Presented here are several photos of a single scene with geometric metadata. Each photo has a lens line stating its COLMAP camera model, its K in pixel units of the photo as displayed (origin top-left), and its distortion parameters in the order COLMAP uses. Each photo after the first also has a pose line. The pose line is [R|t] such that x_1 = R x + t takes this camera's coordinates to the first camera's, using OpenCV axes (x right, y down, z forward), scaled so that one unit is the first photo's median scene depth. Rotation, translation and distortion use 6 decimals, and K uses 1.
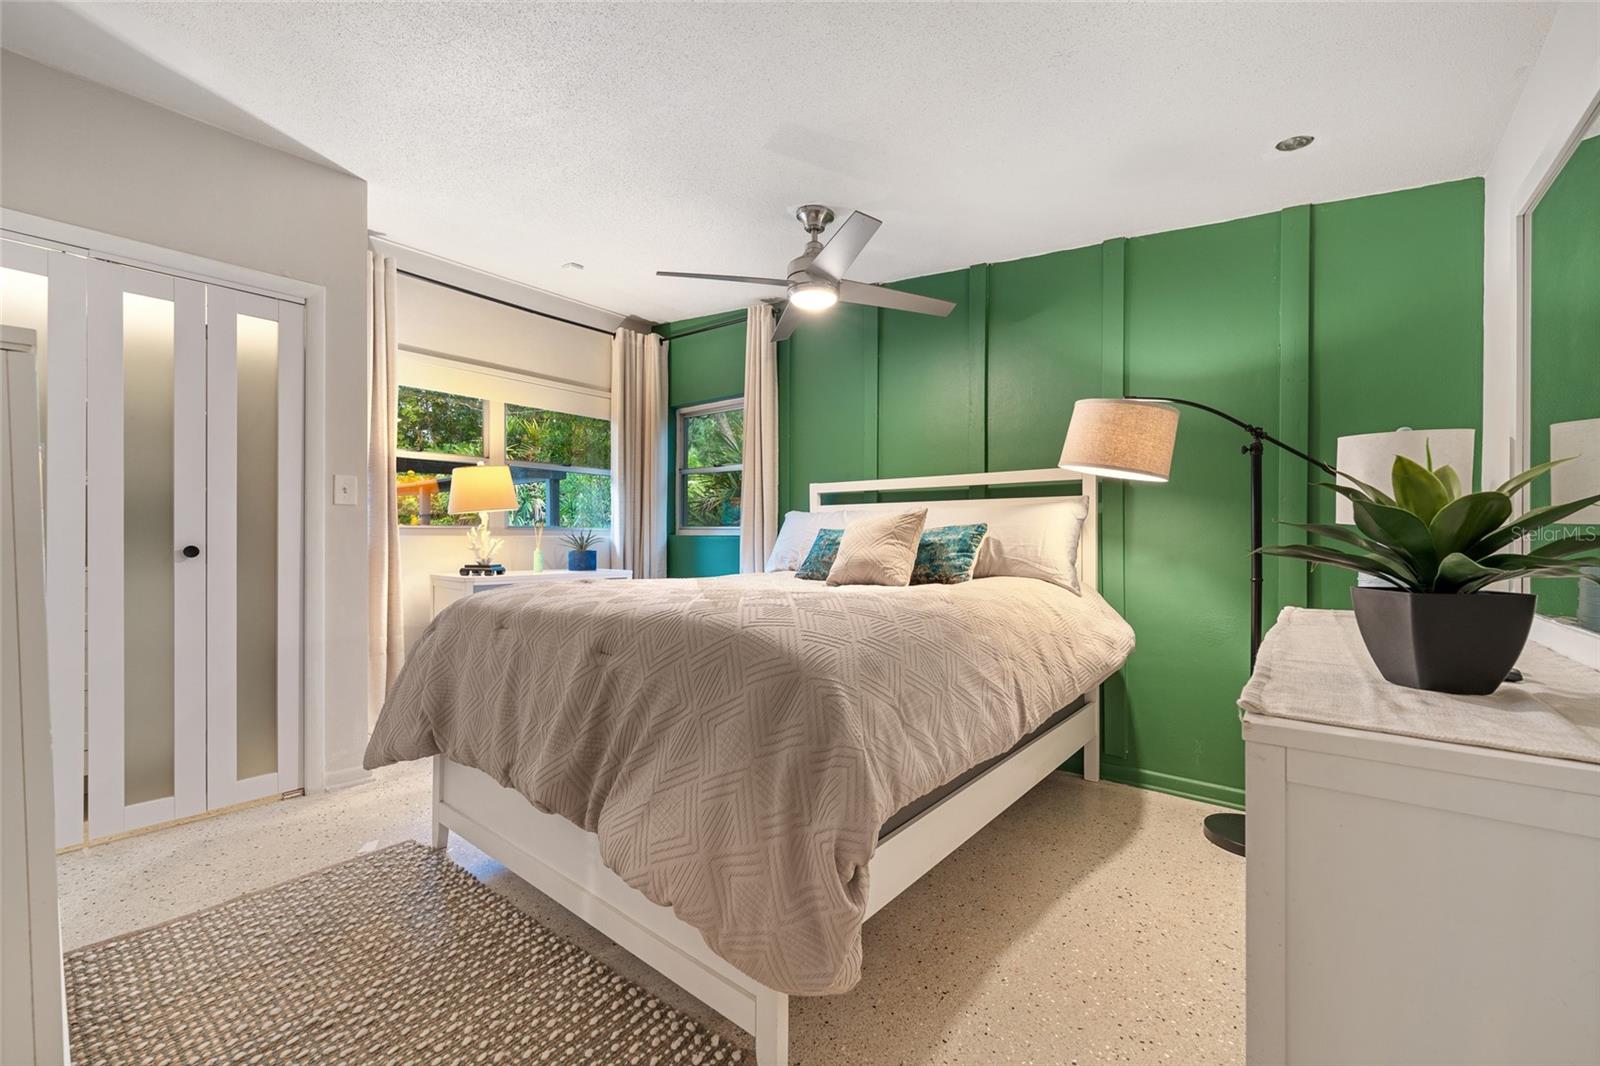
lens RADIAL K [[644.0, 0, 803.4], [0, 644.0, 538.2], [0, 0, 1]] dist [0.001143, 0.000032]
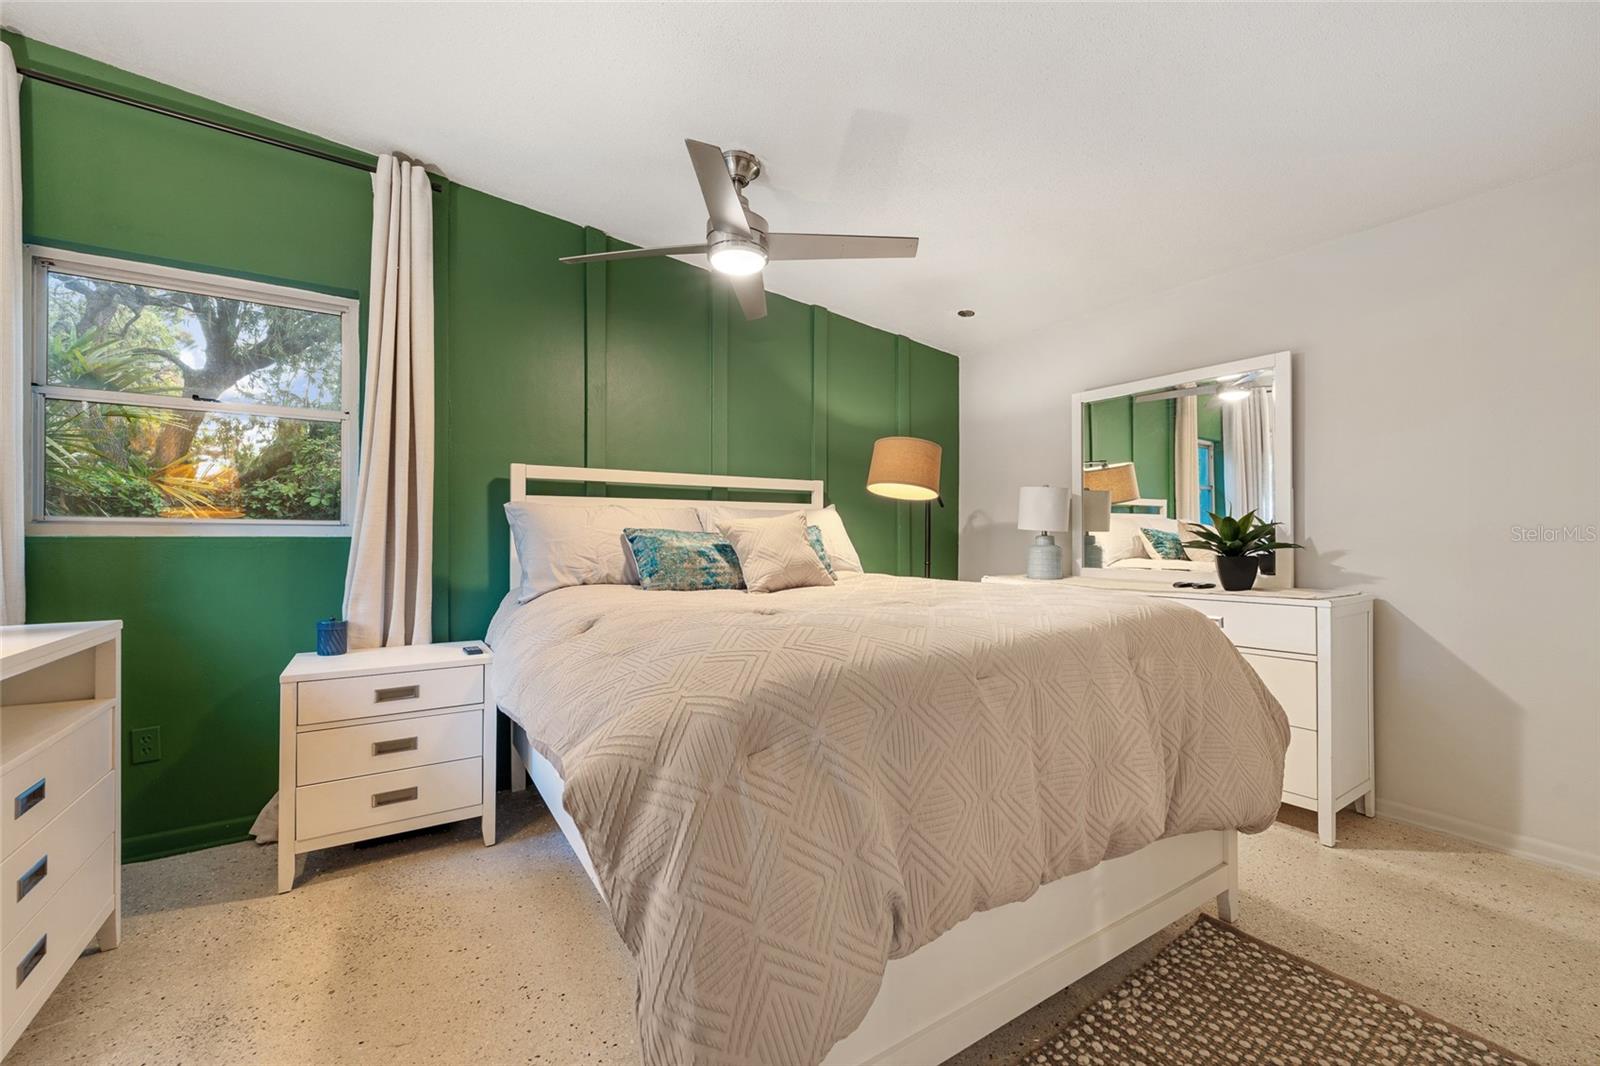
lens RADIAL K [[645.6, 0, 795.4], [0, 645.6, 524.0], [0, 0, 1]] dist [0.002685, -0.000034]
pose [[0.310555, 0.018571, 0.950374, -0.581018], [0.004914, 0.999764, -0.021142, -0.001959], [-0.950543, 0.011236, 0.310391, 0.500252]]
